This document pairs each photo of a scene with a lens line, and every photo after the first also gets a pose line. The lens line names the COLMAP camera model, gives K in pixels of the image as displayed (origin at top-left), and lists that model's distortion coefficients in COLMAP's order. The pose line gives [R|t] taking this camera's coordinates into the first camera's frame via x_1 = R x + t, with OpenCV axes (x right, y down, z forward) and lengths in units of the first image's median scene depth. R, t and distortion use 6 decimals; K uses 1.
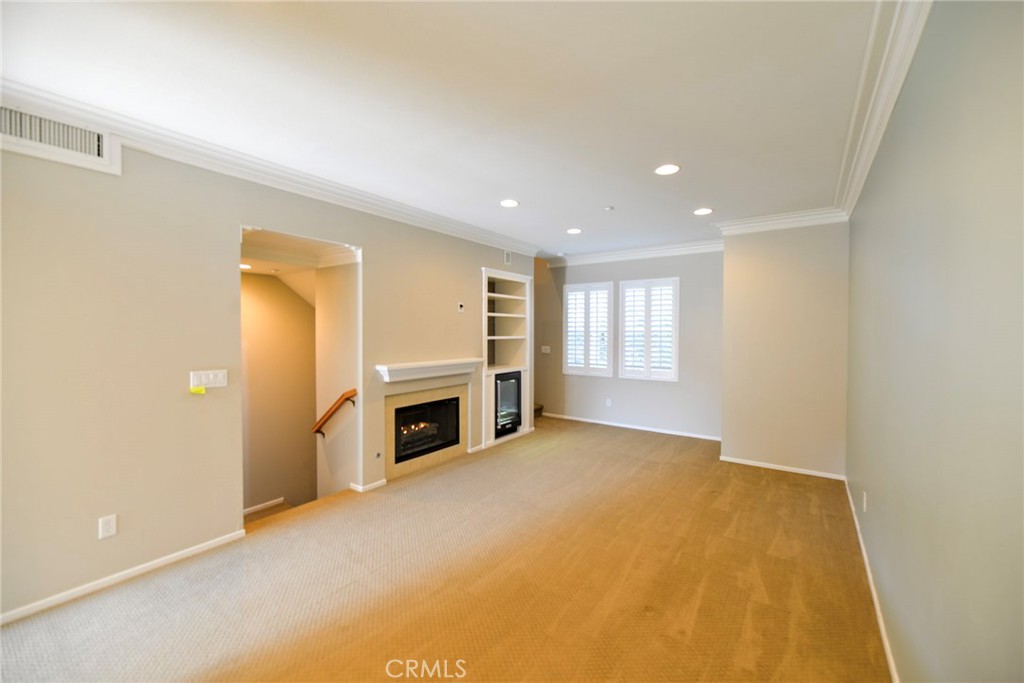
lens RADIAL K [[413.0, 0, 514.6], [0, 413.0, 337.9], [0, 0, 1]] dist [0.001491, -0.003729]
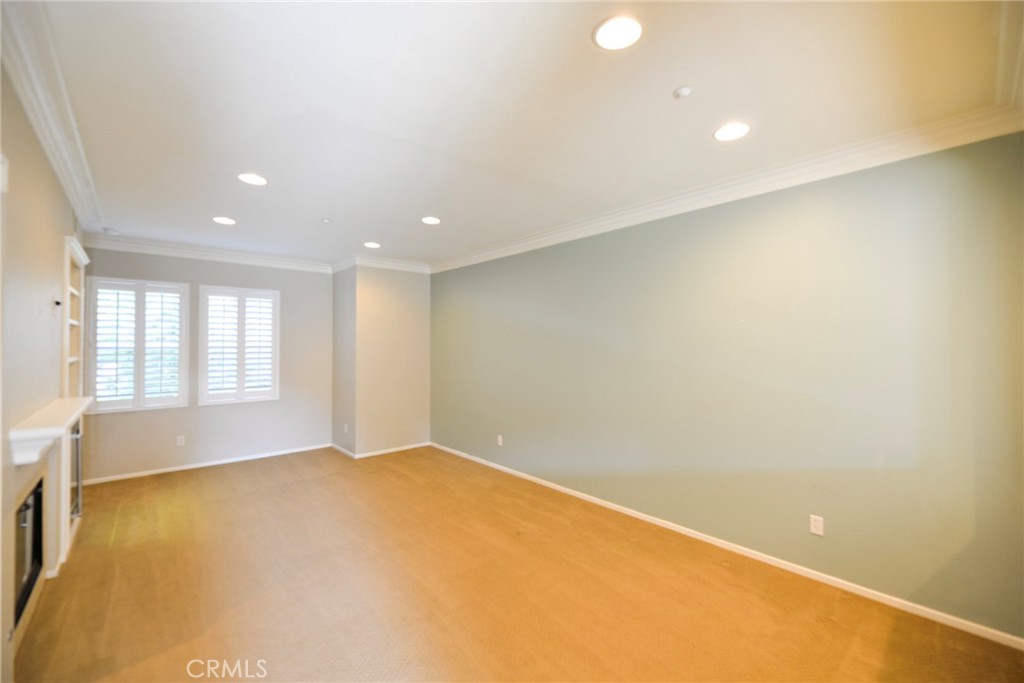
lens RADIAL K [[413.0, 0, 514.6], [0, 413.0, 337.9], [0, 0, 1]] dist [0.001491, -0.003729]
pose [[0.219384, 0.016477, 0.975499, -0.446713], [0.020582, 0.999557, -0.021512, -0.005024], [-0.975421, 0.024797, 0.218948, 0.264217]]
